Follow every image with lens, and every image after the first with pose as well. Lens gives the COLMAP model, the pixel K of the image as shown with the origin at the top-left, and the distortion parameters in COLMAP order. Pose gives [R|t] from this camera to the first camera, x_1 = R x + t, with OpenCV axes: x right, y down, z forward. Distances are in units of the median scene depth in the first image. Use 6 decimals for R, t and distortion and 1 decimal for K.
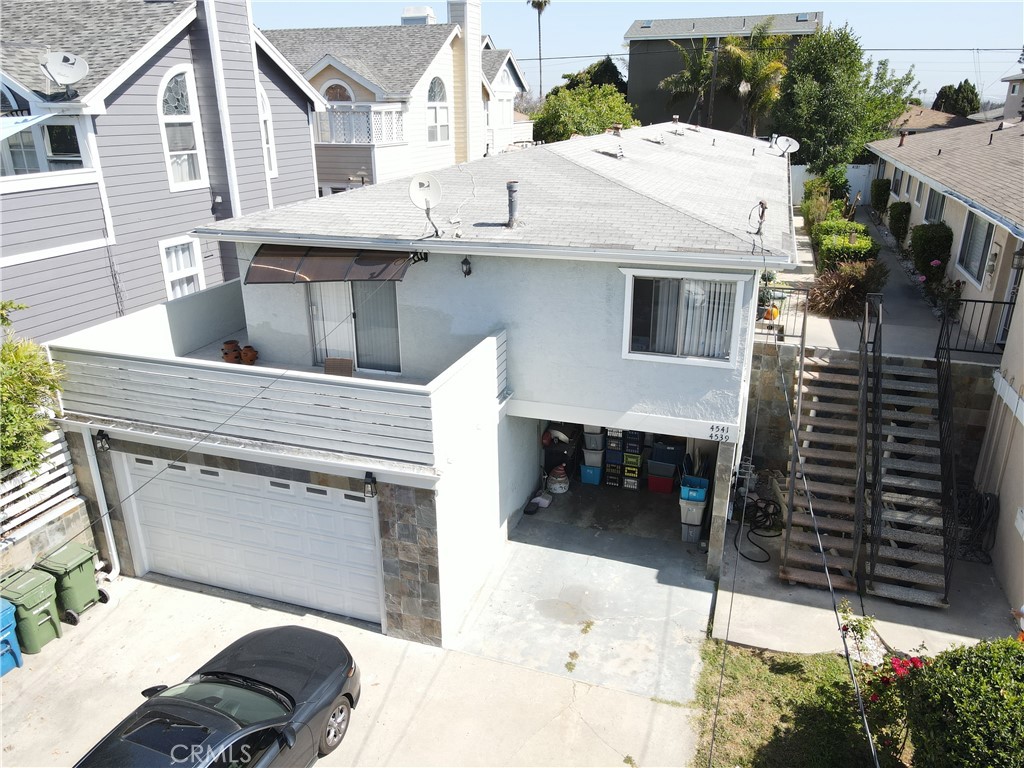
lens RADIAL K [[733.9, 0, 512.0], [0, 733.9, 384.0], [0, 0, 1]] dist [0.018867, -0.004011]
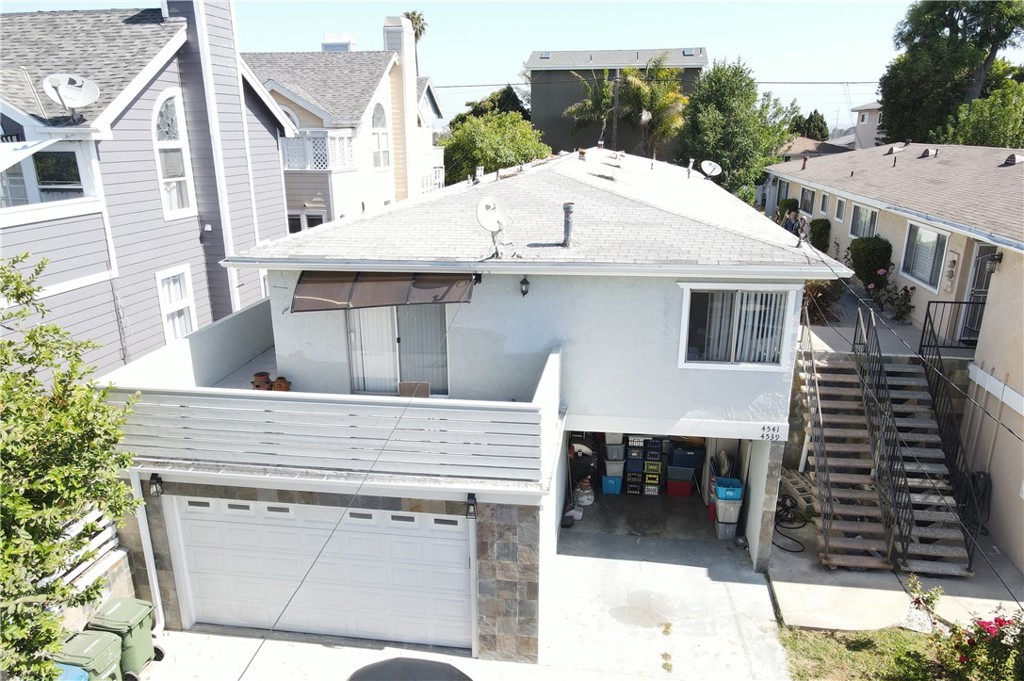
lens RADIAL K [[733.0, 0, 510.4], [0, 733.0, 383.7], [0, 0, 1]] dist [0.015627, 0.001342]
pose [[0.984848, -0.055292, 0.164368, -0.231155], [0.060563, 0.997793, -0.027229, 0.001448], [-0.162499, 0.036771, 0.986023, 0.003487]]
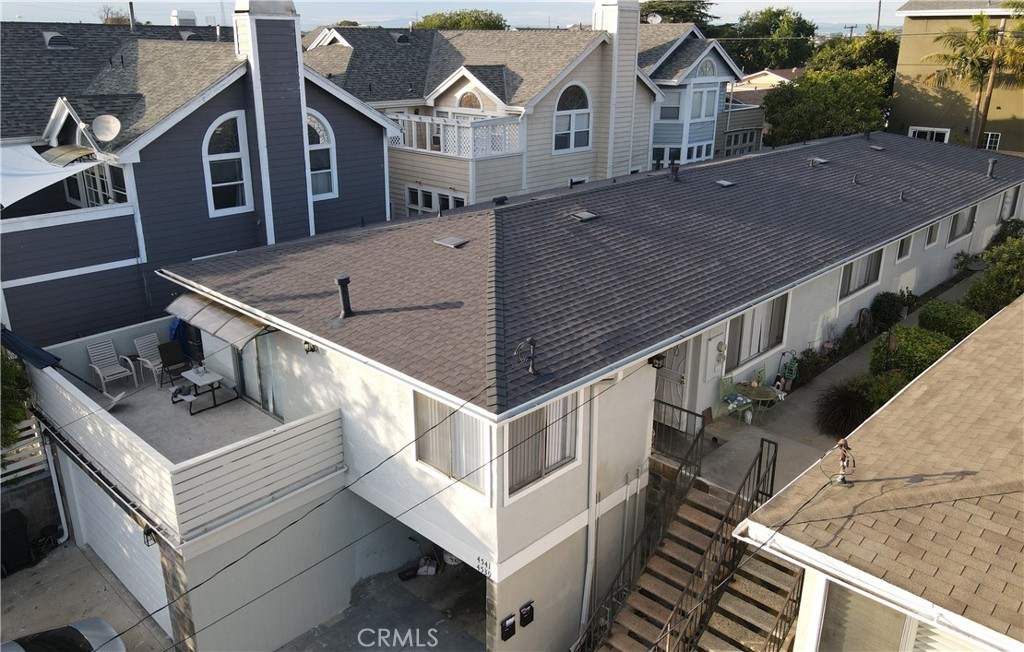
lens RADIAL K [[782.5, 0, 511.9], [0, 782.5, 315.6], [0, 0, 1]] dist [0.011175, 0.002714]
pose [[0.906583, 0.149931, -0.394496, 0.582284], [-0.159316, 0.987186, 0.009068, -0.233801], [0.390801, 0.054628, 0.918853, 0.063862]]
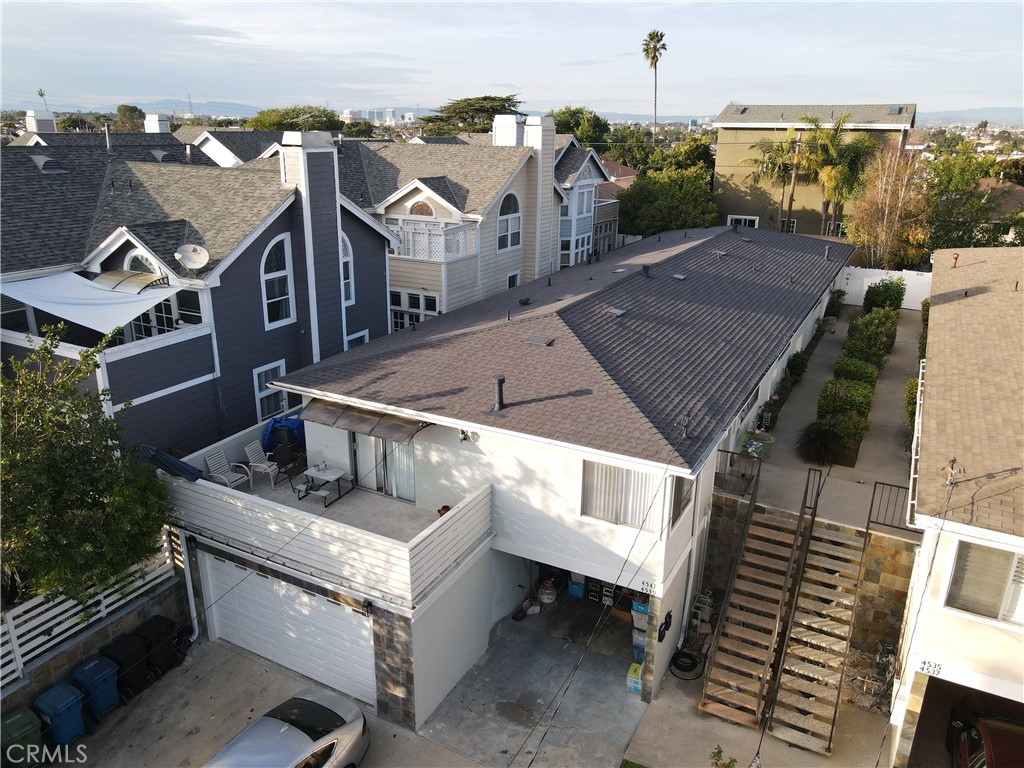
lens RADIAL K [[741.4, 0, 512.0], [0, 741.4, 384.0], [0, 0, 1]] dist [0.006165, 0.003316]
pose [[0.986508, 0.068901, -0.148506, 0.190602], [-0.073273, 0.997019, -0.024171, -0.202291], [0.146398, 0.034726, 0.988616, -0.252874]]
